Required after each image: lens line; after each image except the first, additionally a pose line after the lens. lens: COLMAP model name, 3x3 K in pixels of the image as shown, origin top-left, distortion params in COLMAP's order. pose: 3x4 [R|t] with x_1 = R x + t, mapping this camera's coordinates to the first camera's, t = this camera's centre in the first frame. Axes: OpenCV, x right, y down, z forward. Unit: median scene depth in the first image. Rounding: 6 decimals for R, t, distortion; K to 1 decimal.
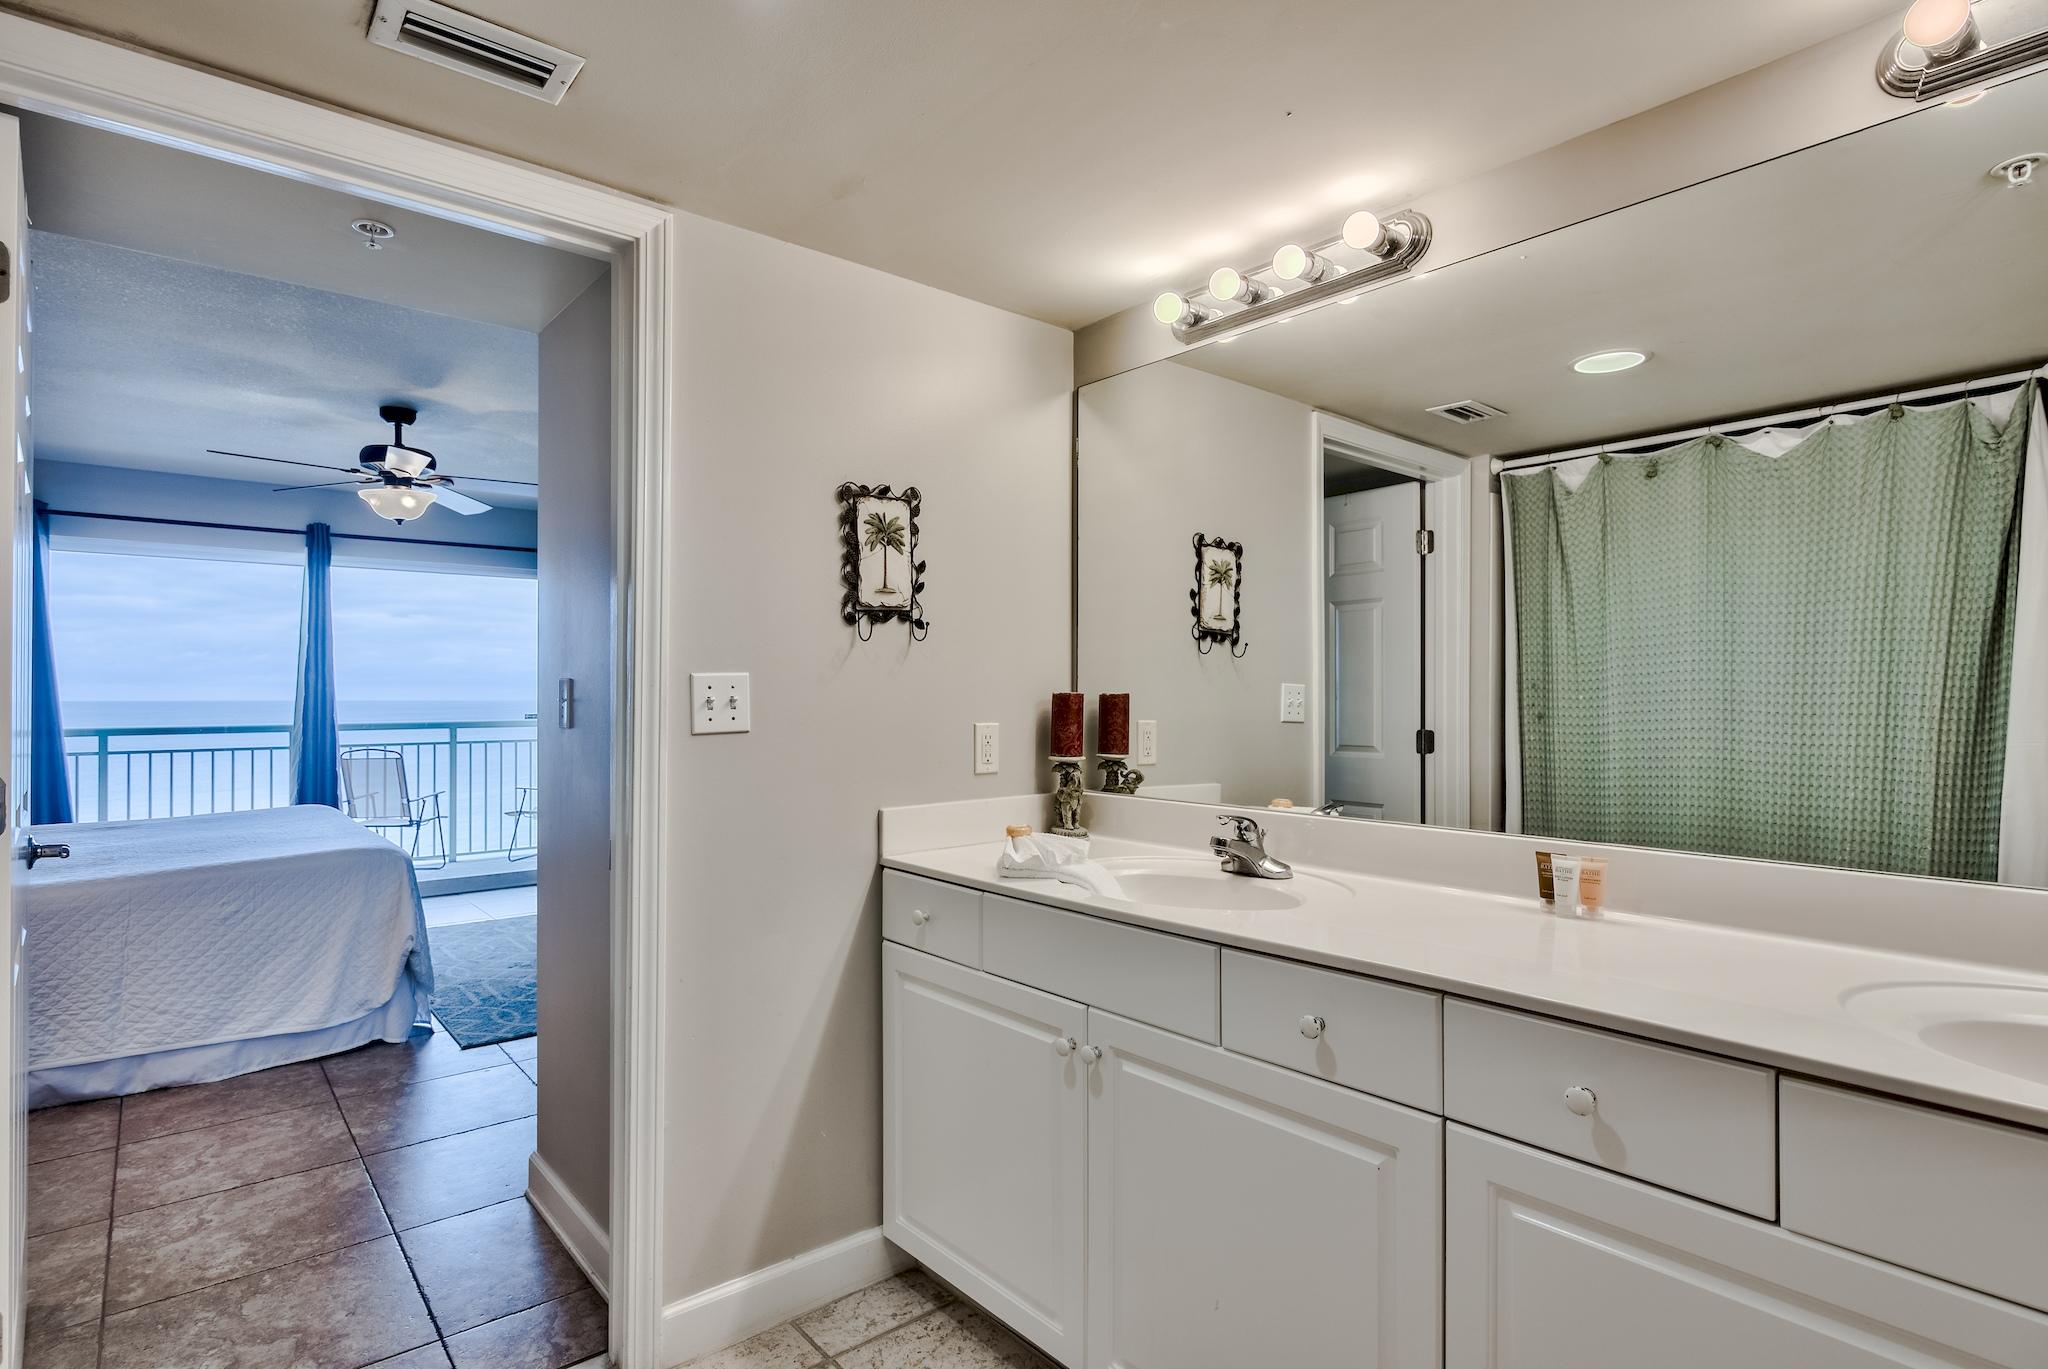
lens RADIAL K [[1023.5, 0, 1019.0], [0, 1023.5, 687.5], [0, 0, 1]] dist [-0.001897, -0.000291]
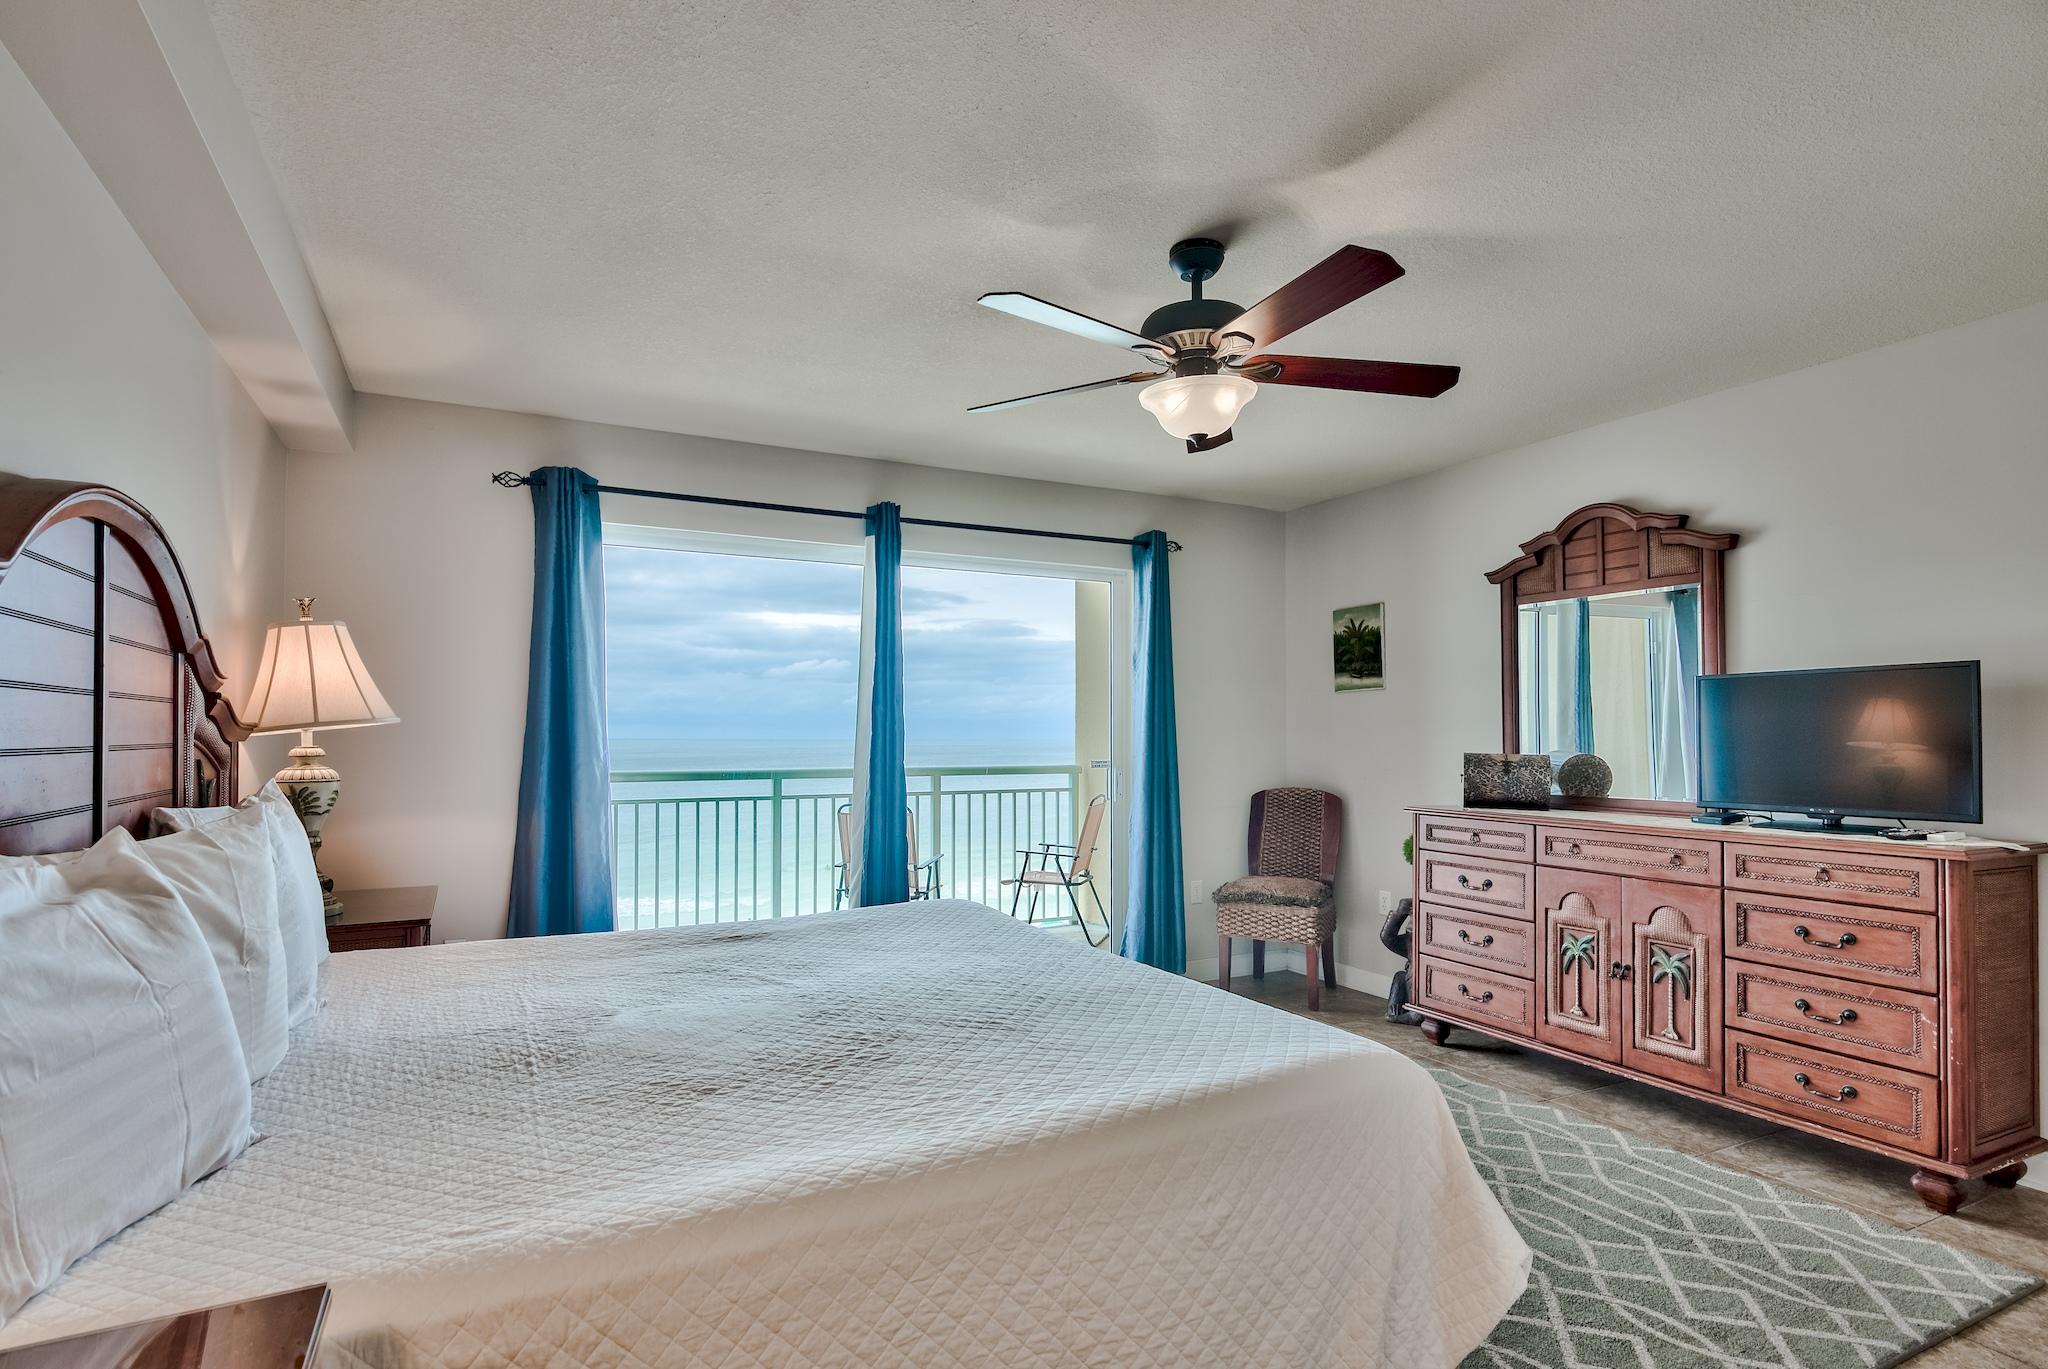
lens RADIAL K [[1008.5, 0, 1009.0], [0, 1008.5, 722.9], [0, 0, 1]] dist [-0.003783, -0.000378]
pose [[0.973849, -0.000106, -0.227194, -0.445258], [-0.001088, 0.999986, -0.005128, 0.002959], [0.227192, 0.005241, 0.973836, 0.320689]]
